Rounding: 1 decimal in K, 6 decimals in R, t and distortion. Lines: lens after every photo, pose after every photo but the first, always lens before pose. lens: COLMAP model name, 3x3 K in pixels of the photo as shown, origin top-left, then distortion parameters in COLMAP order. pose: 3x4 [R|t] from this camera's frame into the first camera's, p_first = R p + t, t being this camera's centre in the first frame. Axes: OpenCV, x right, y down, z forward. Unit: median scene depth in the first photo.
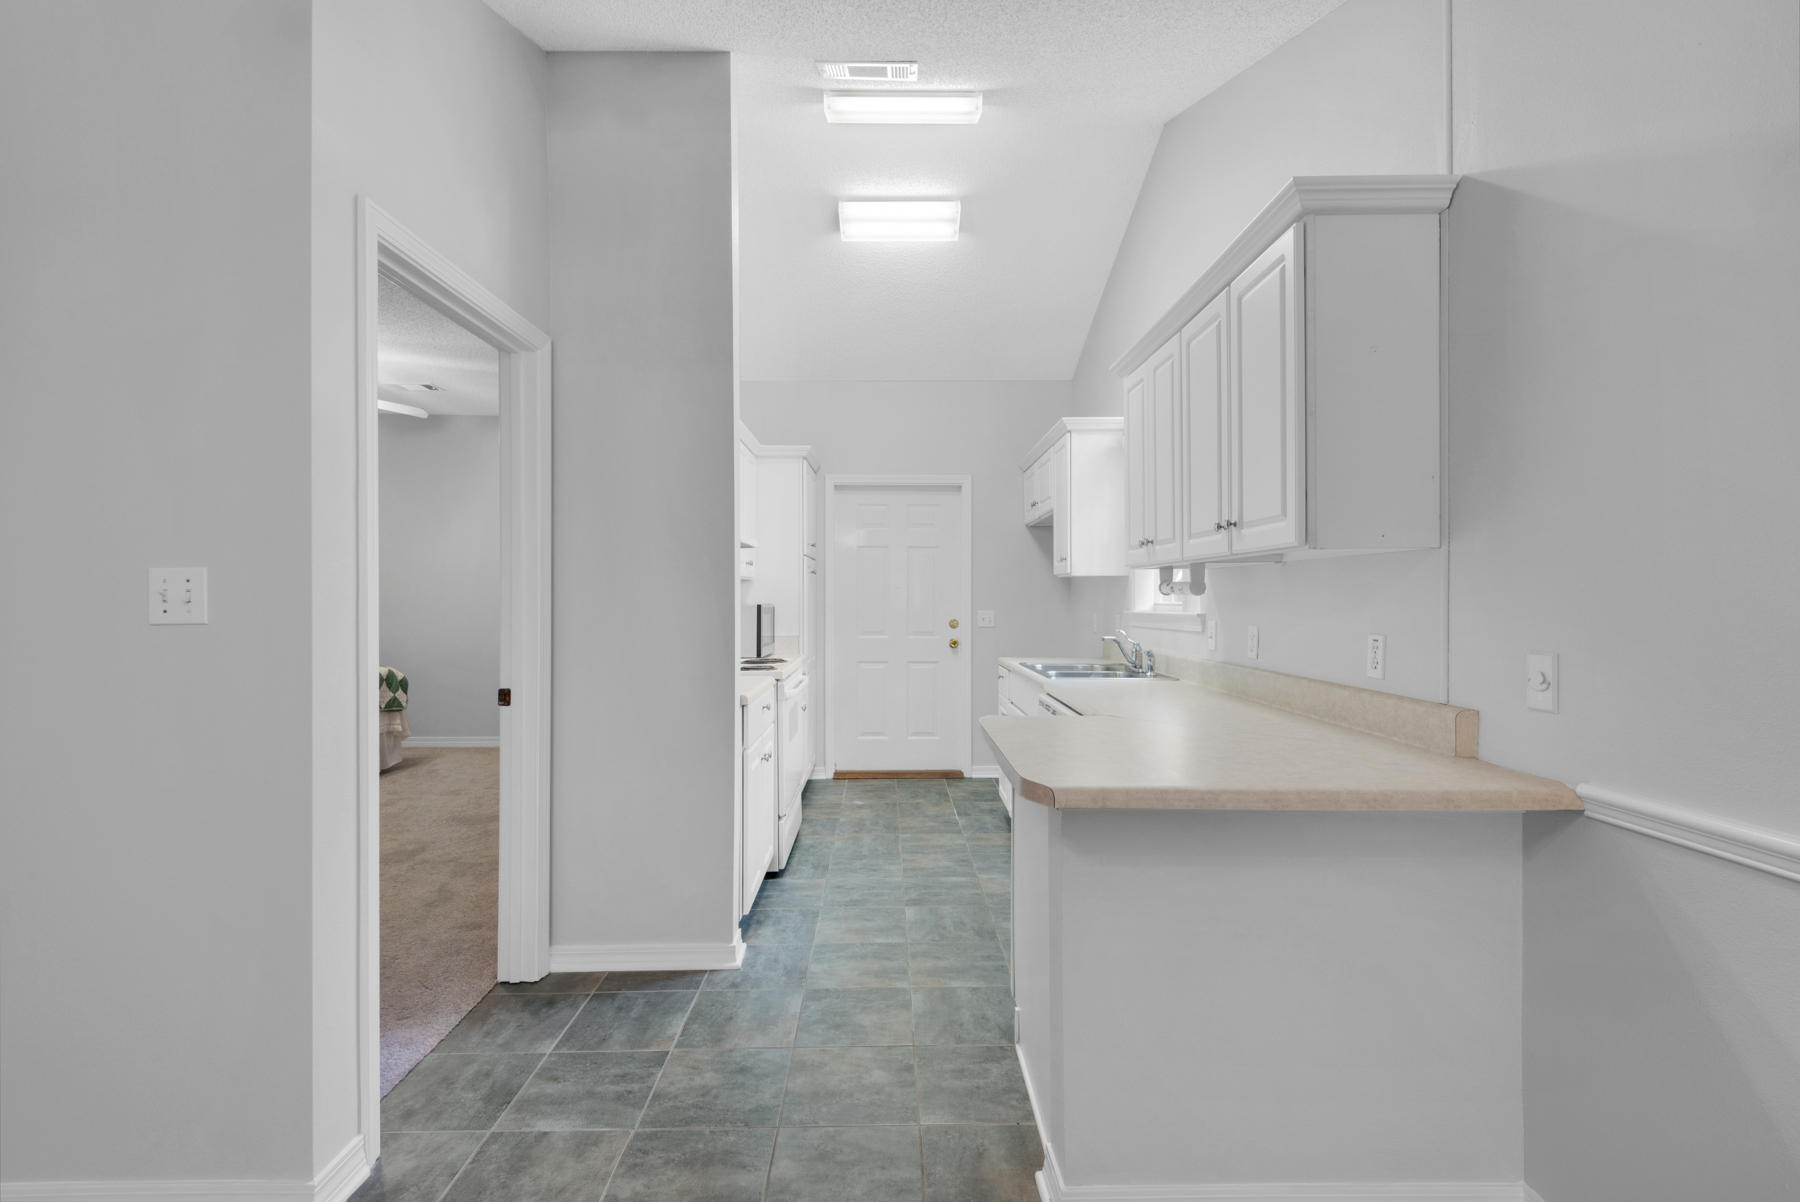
lens RADIAL K [[808.4, 0, 906.8], [0, 808.4, 594.0], [0, 0, 1]] dist [0.032649, -0.018992]
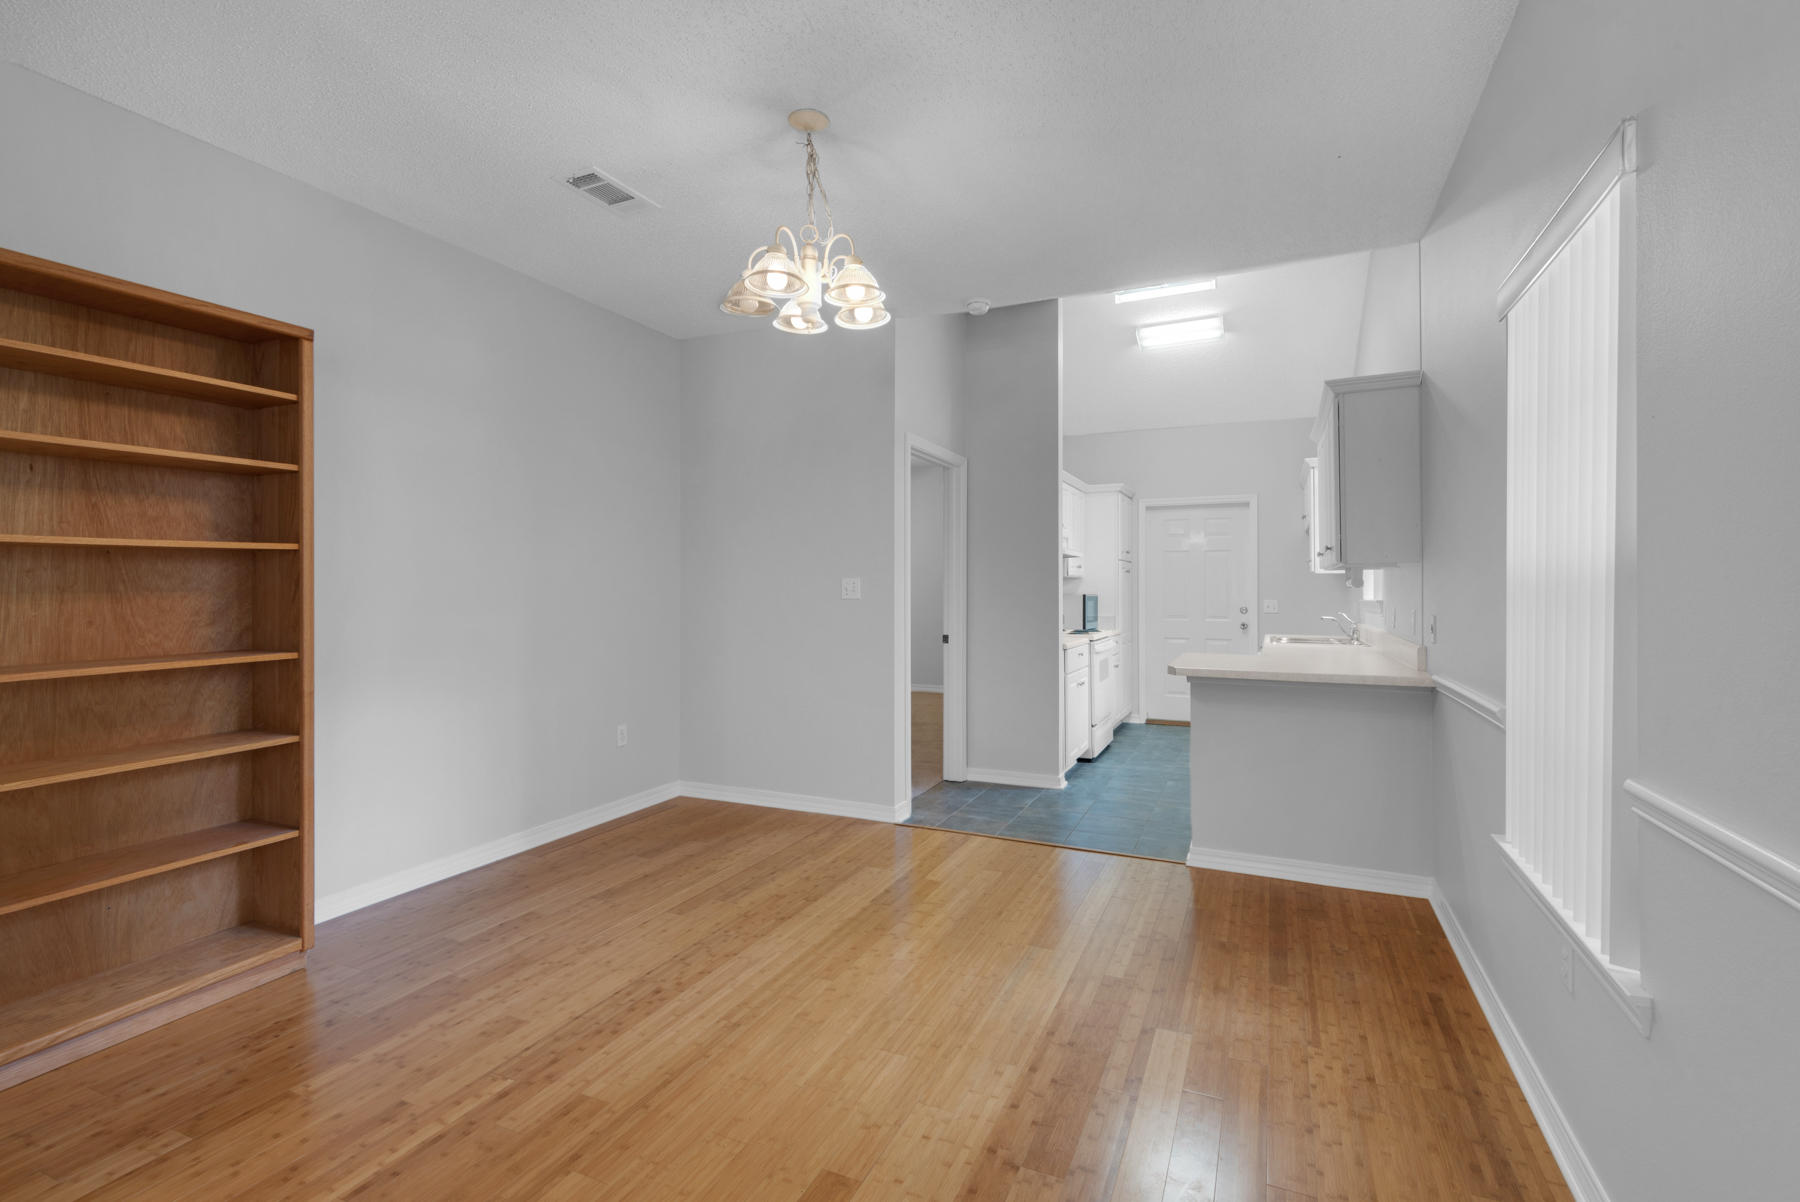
lens RADIAL K [[808.6, 0, 889.7], [0, 808.6, 584.1], [0, 0, 1]] dist [0.014165, -0.000438]
pose [[0.896142, -0.003132, -0.443757, 0.222984], [0.001689, 0.999992, -0.003648, -0.001751], [0.443765, 0.002519, 0.896140, -0.705684]]
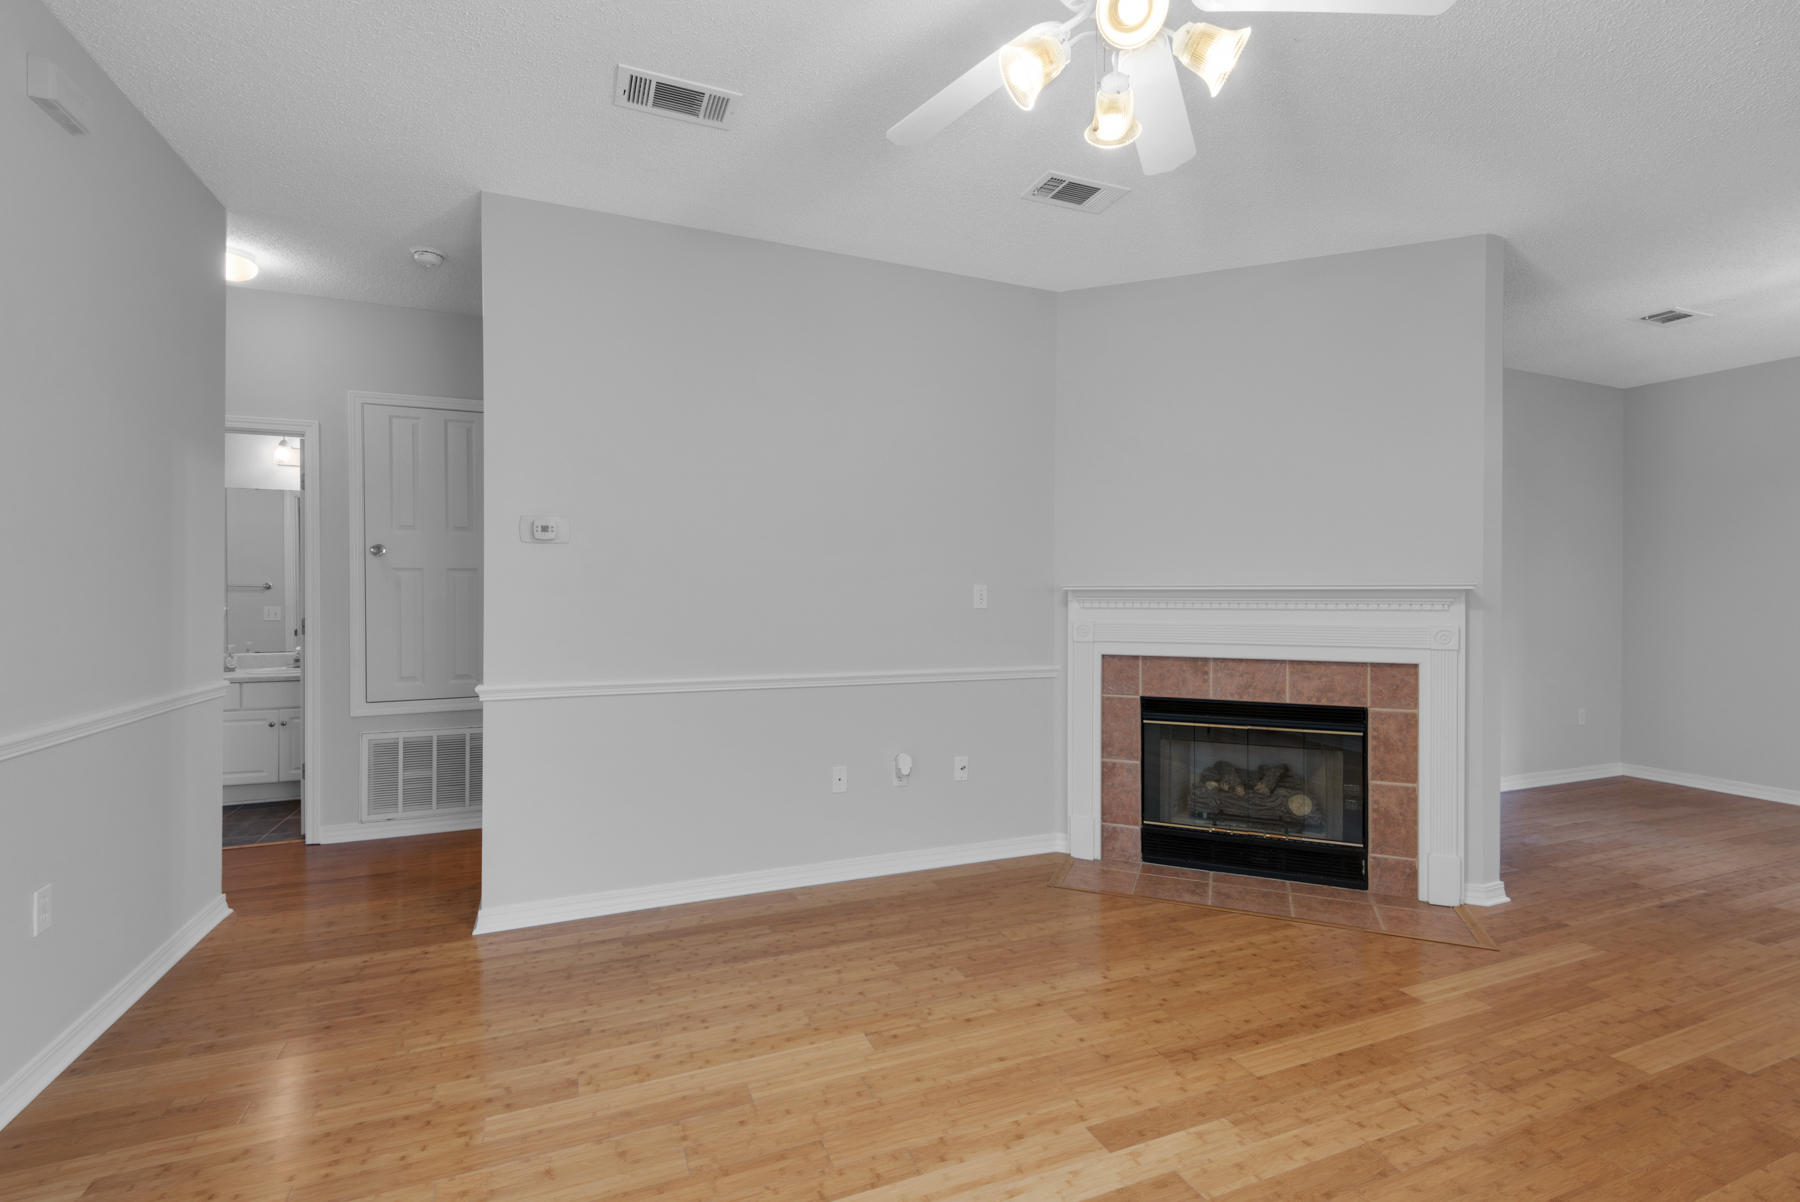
lens RADIAL K [[808.4, 0, 906.8], [0, 808.4, 594.0], [0, 0, 1]] dist [0.032649, -0.018992]
pose [[0.369136, 0.003202, -0.929370, 0.290154], [-0.004237, 0.999989, 0.001763, -0.006100], [0.929366, 0.003287, 0.369146, -1.648632]]
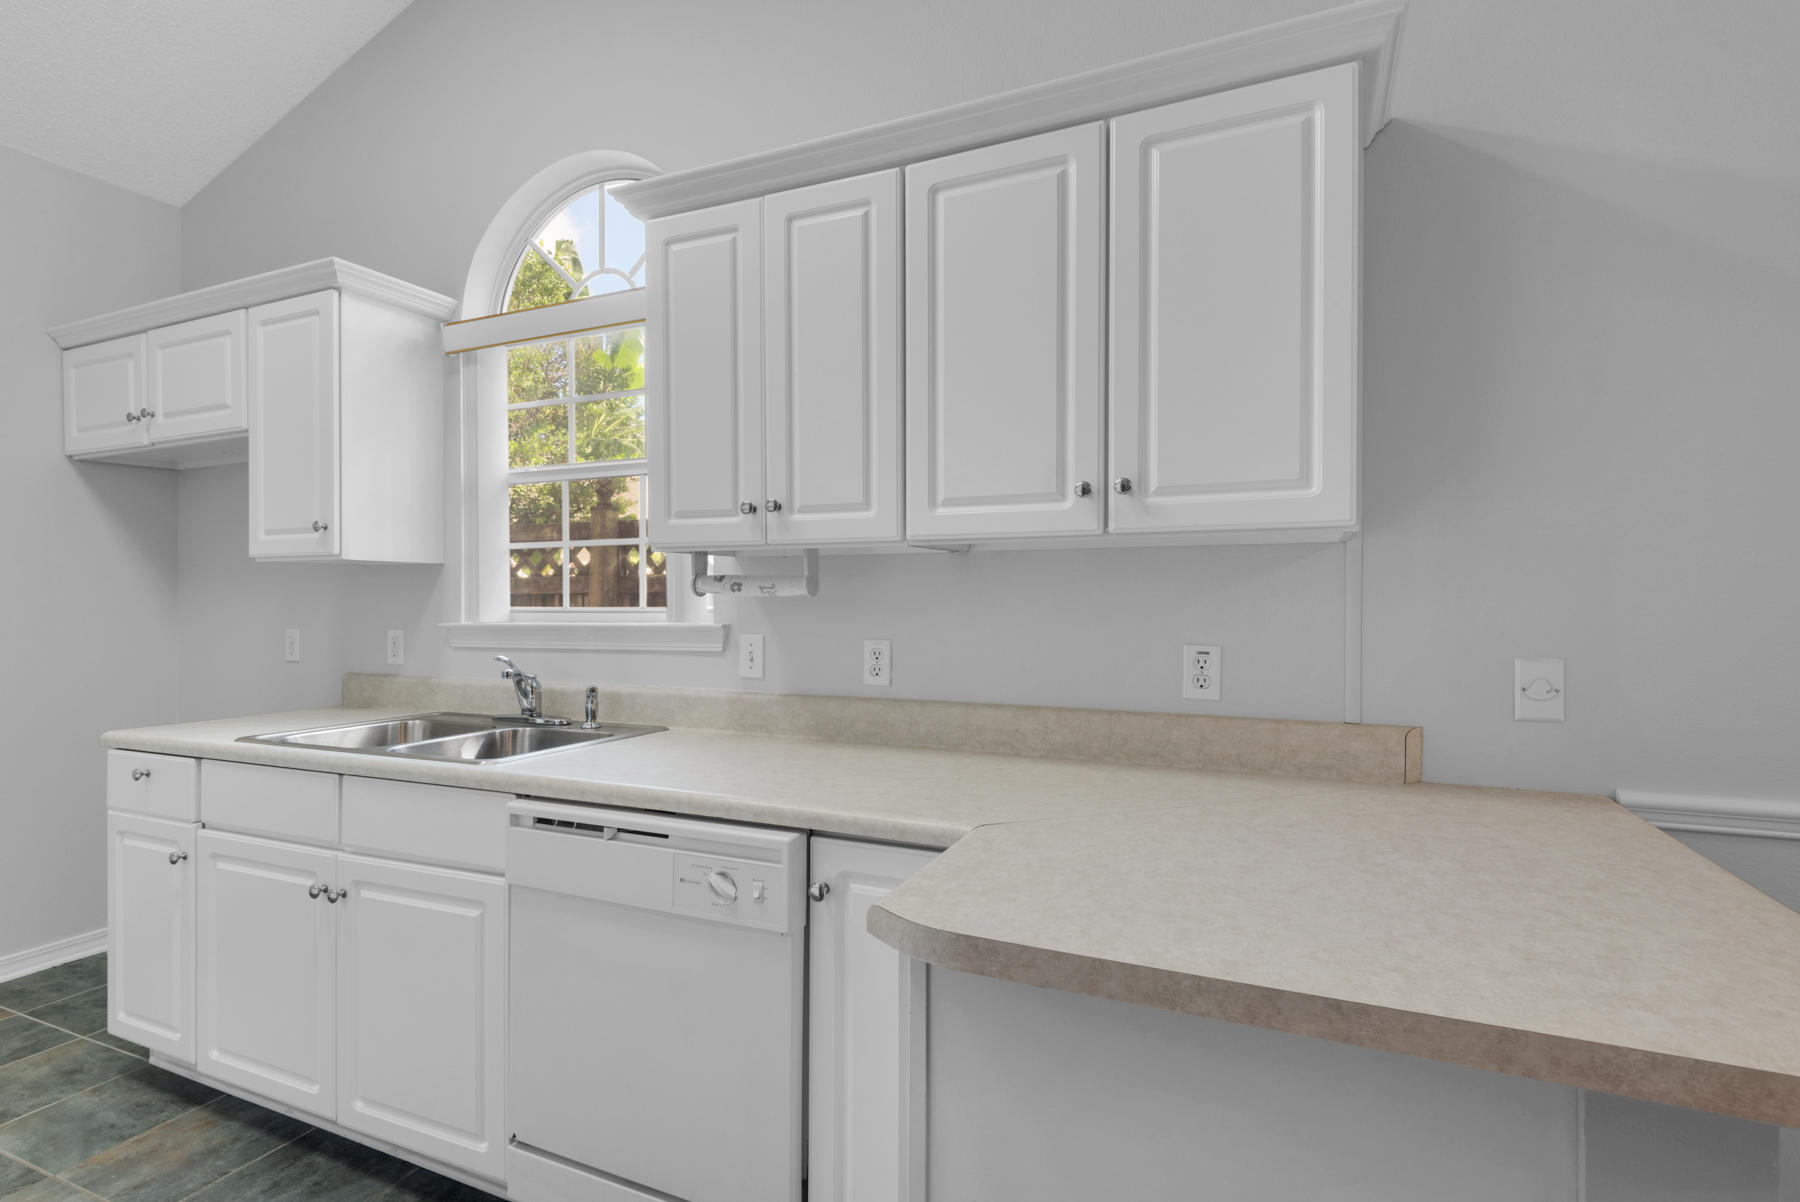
lens RADIAL K [[818.5, 0, 899.9], [0, 818.5, 595.4], [0, 0, 1]] dist [0.035286, -0.018891]
pose [[0.416707, 0.000265, 0.909041, -0.179561], [-0.001758, 0.999998, 0.000514, 0.000011], [-0.909039, -0.001812, 0.416706, 0.576191]]
